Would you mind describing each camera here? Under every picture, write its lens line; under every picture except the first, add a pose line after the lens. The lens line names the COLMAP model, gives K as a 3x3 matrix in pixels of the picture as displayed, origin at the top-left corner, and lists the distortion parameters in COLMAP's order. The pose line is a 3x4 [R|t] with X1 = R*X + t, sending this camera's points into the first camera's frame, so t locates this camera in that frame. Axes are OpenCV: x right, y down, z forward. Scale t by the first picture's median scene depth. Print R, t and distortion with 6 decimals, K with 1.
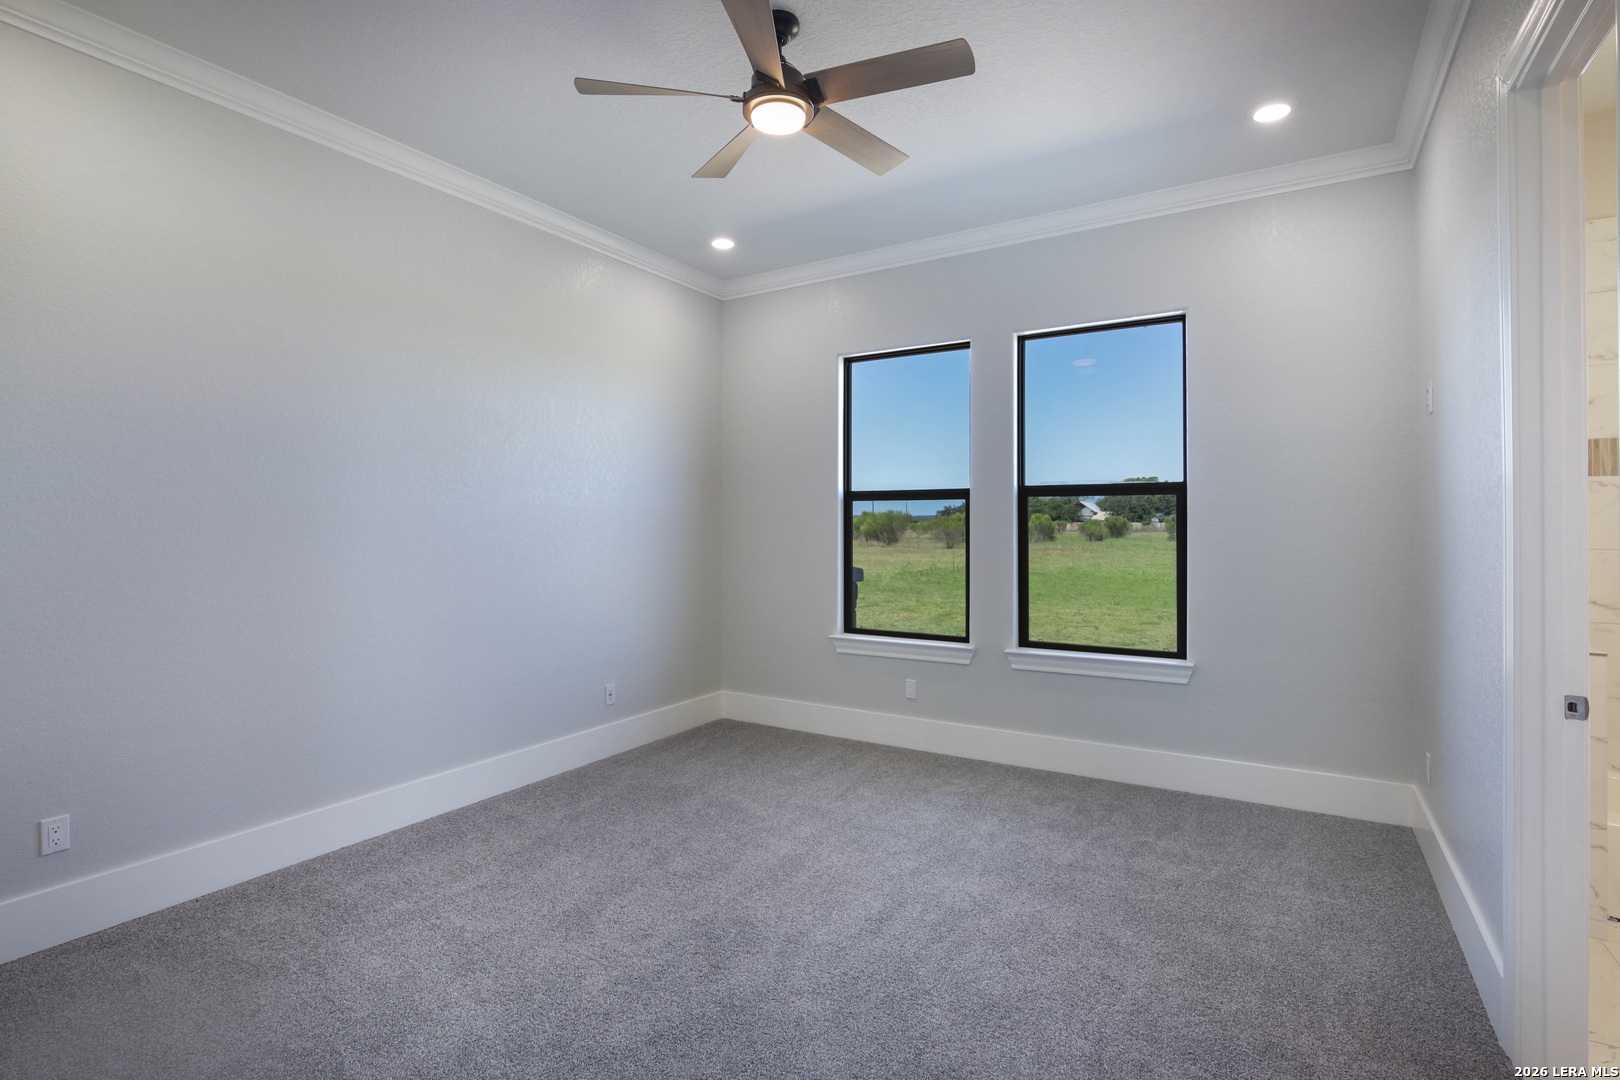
lens RADIAL K [[787.7, 0, 824.4], [0, 787.7, 537.6], [0, 0, 1]] dist [-0.001069, 0.000067]
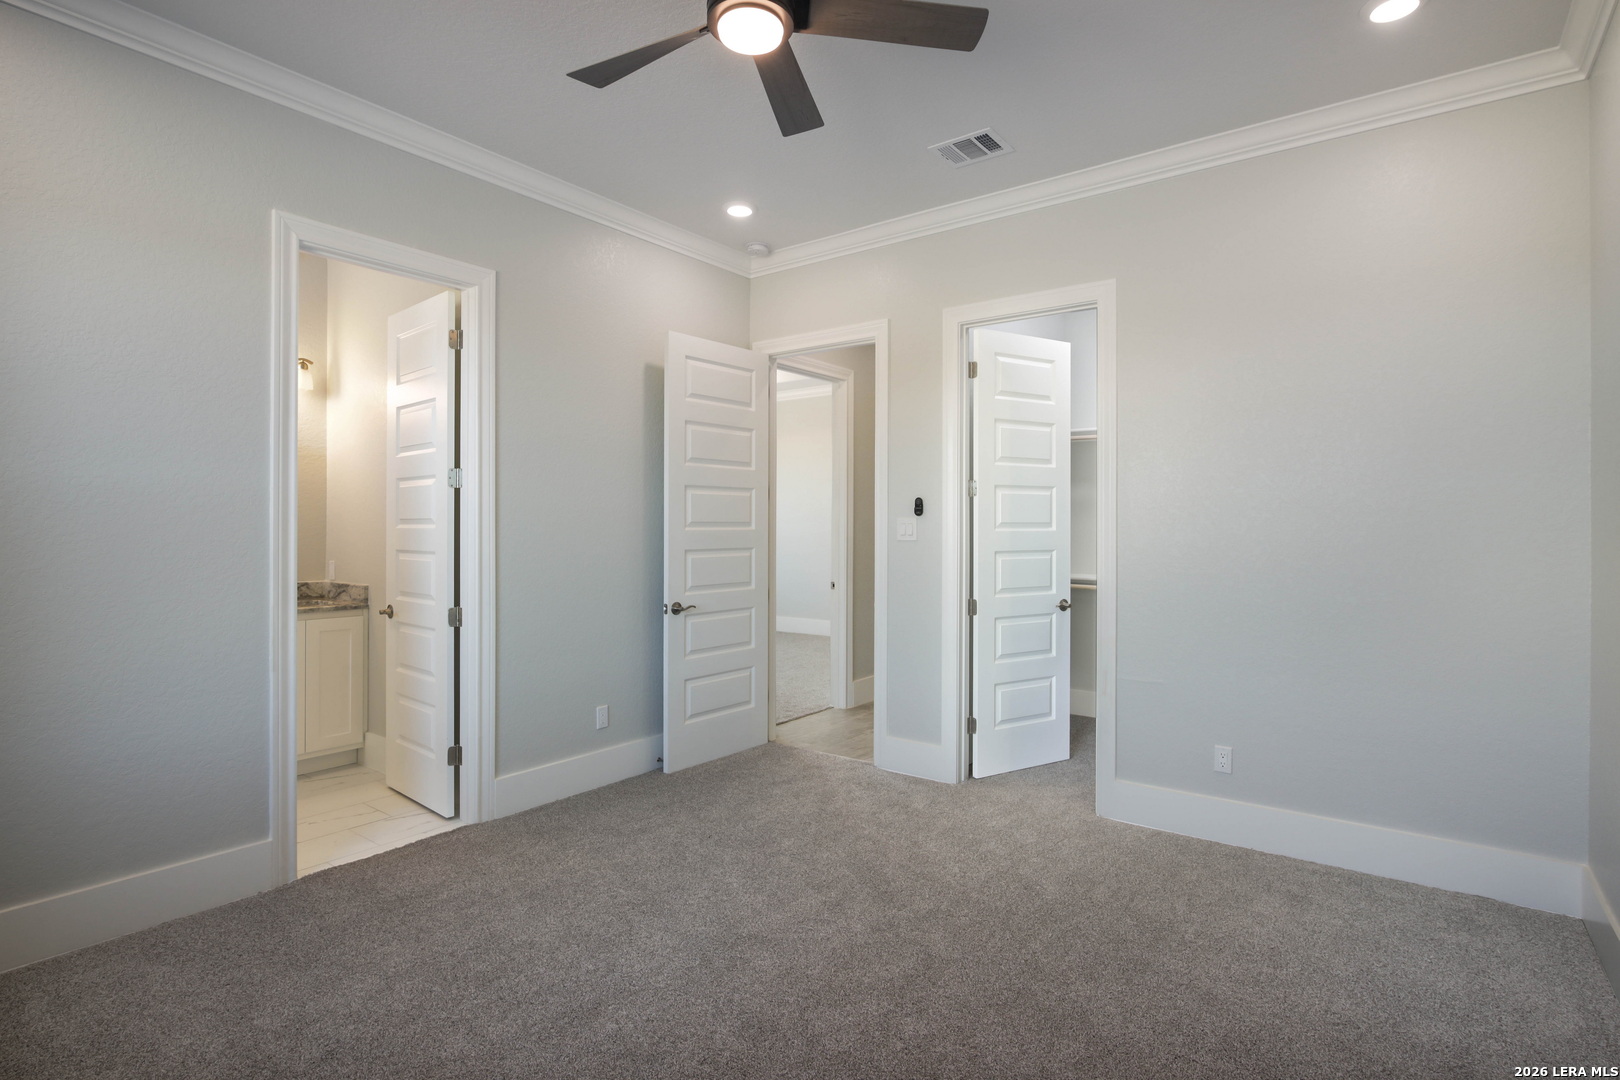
lens RADIAL K [[838.2, 0, 807.2], [0, 838.2, 529.4], [0, 0, 1]] dist [0.000547, 0.001516]
pose [[0.995257, 0.007940, -0.096959, 0.057555], [-0.009324, 0.999861, -0.013830, -0.001381], [0.096836, 0.014668, 0.995192, 0.093500]]
